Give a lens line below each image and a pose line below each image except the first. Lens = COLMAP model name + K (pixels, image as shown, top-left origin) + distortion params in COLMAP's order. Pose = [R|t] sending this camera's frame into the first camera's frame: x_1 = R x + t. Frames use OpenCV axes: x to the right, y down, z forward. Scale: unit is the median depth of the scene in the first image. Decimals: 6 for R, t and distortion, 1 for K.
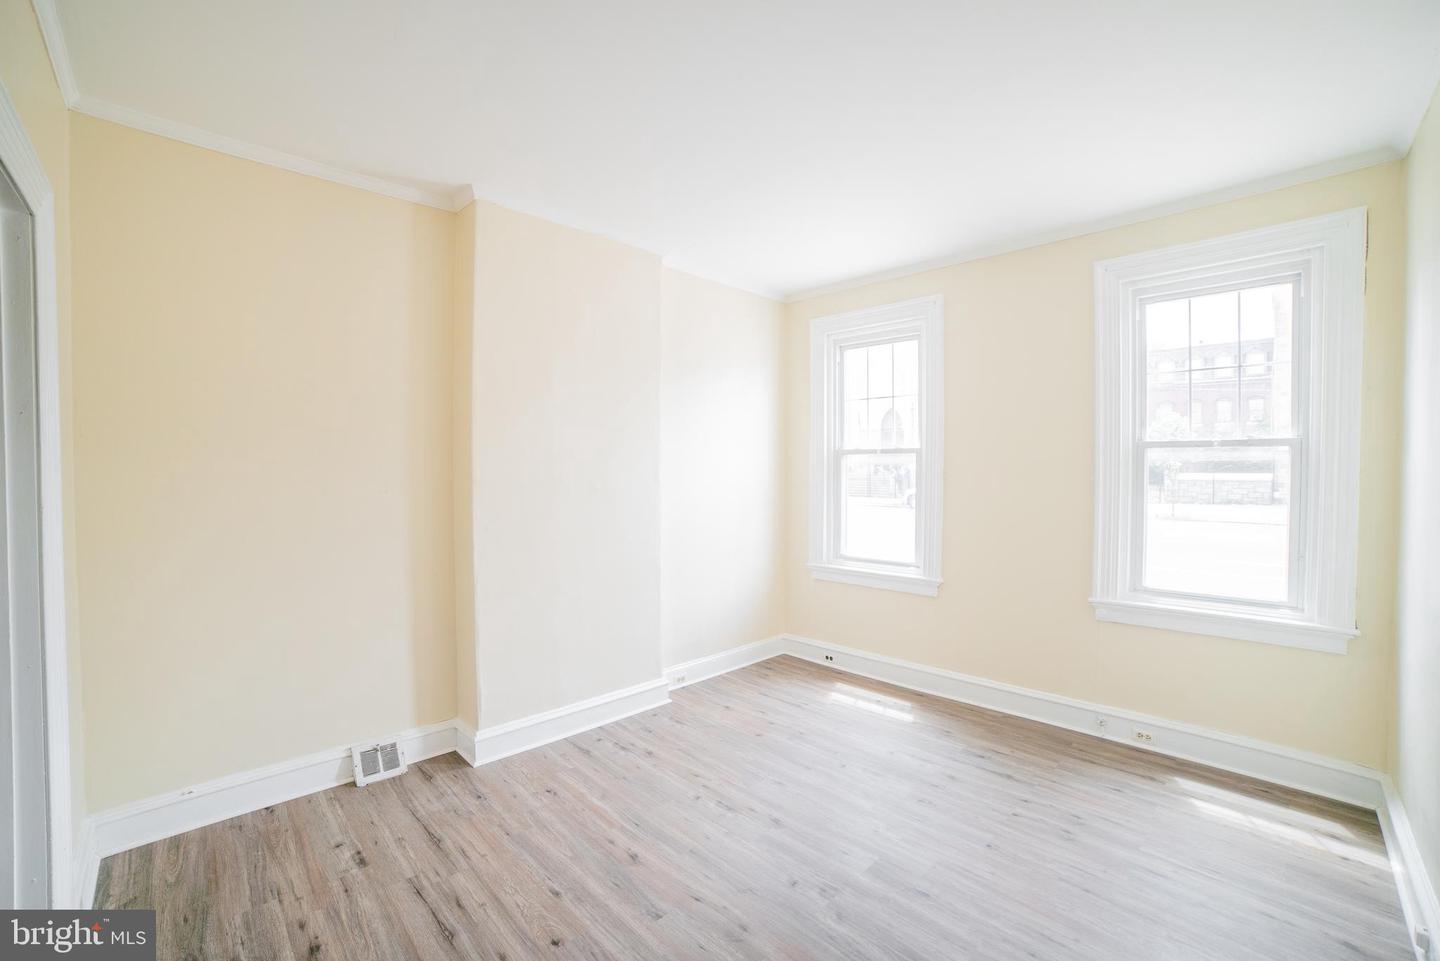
lens RADIAL K [[576.8, 0, 708.8], [0, 576.8, 483.8], [0, 0, 1]] dist [-0.103549, 0.034086]
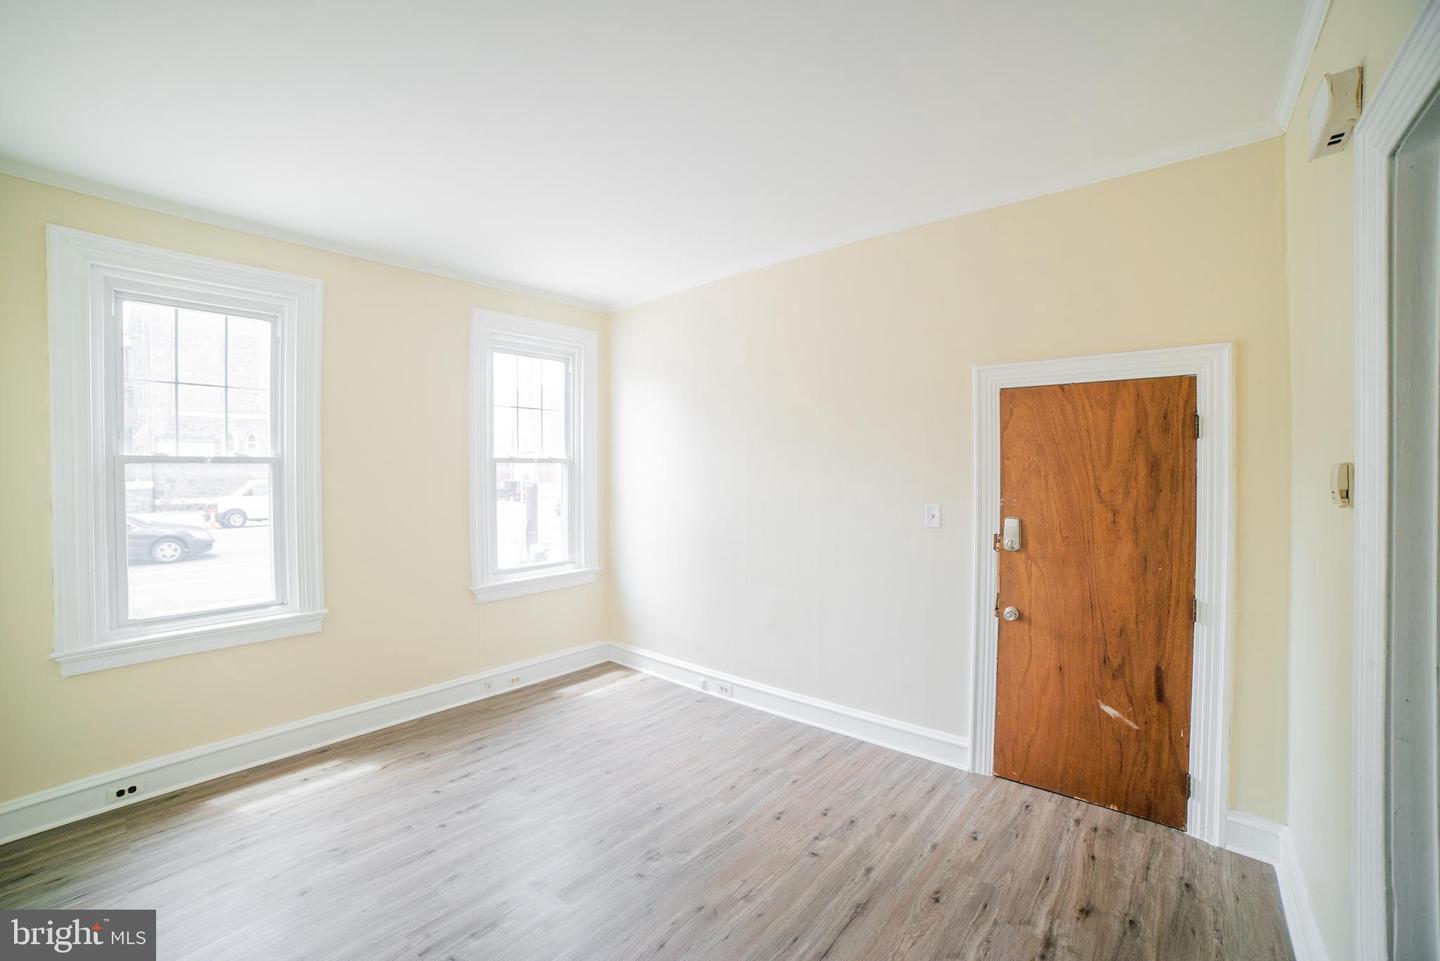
lens RADIAL K [[576.8, 0, 708.8], [0, 576.8, 483.8], [0, 0, 1]] dist [-0.103549, 0.034086]
pose [[-0.049668, -0.012195, 0.998691, -0.501463], [0.043815, 0.998936, 0.014377, -0.010246], [-0.997804, 0.044472, -0.049081, 0.490216]]
